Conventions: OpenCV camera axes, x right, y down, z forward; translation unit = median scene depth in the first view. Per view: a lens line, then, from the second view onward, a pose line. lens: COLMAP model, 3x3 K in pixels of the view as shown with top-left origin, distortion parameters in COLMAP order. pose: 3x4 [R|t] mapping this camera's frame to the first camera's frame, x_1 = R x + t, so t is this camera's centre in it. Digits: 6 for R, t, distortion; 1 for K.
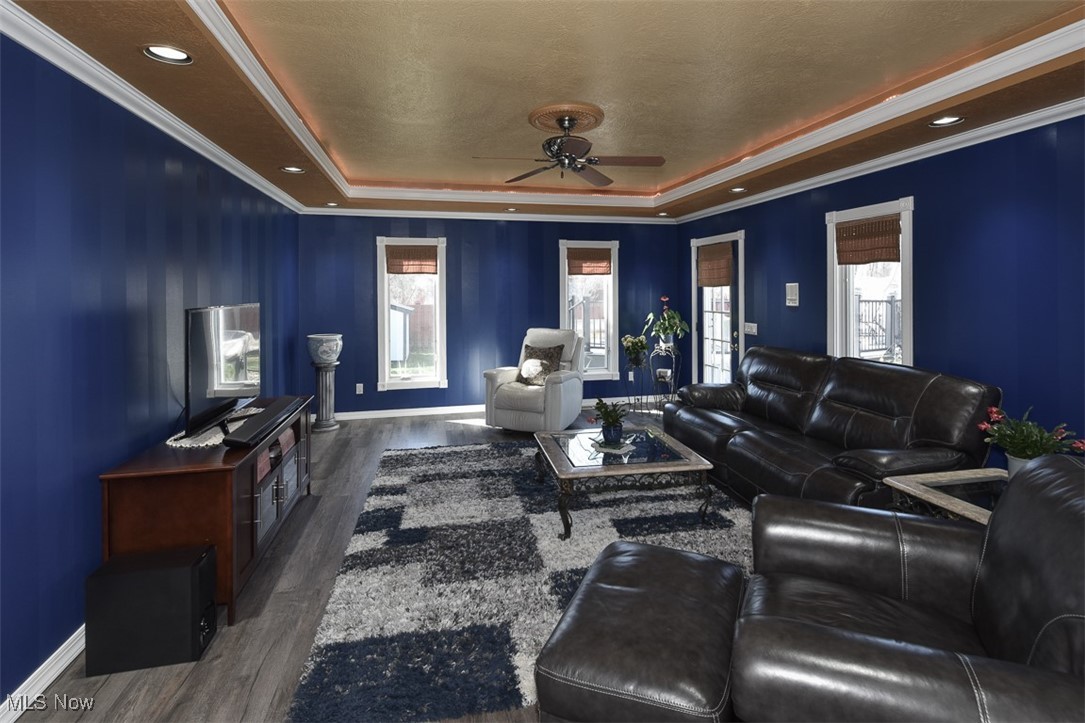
lens RADIAL K [[510.2, 0, 540.4], [0, 510.2, 297.5], [0, 0, 1]] dist [0.000975, 0.000062]
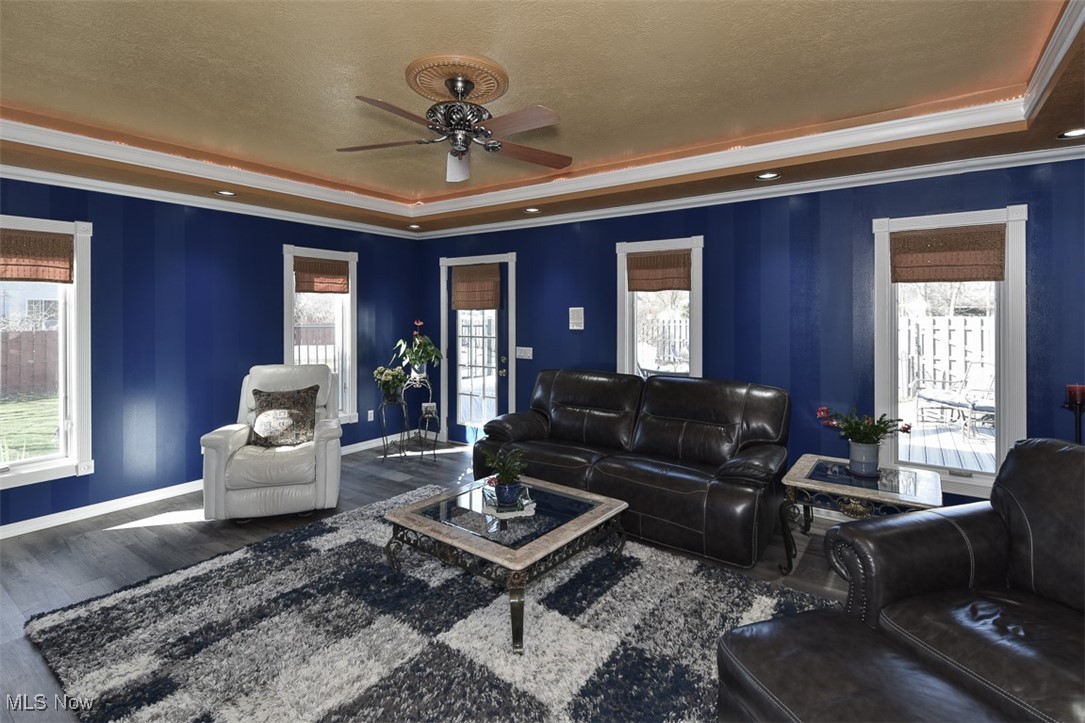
lens RADIAL K [[517.9, 0, 540.5], [0, 517.9, 319.9], [0, 0, 1]] dist [-0.004817, -0.001145]
pose [[0.744723, -0.001587, 0.667372, -0.218264], [0.002609, 0.999996, -0.000534, -0.001979], [-0.667369, 0.002139, 0.744724, 0.218040]]
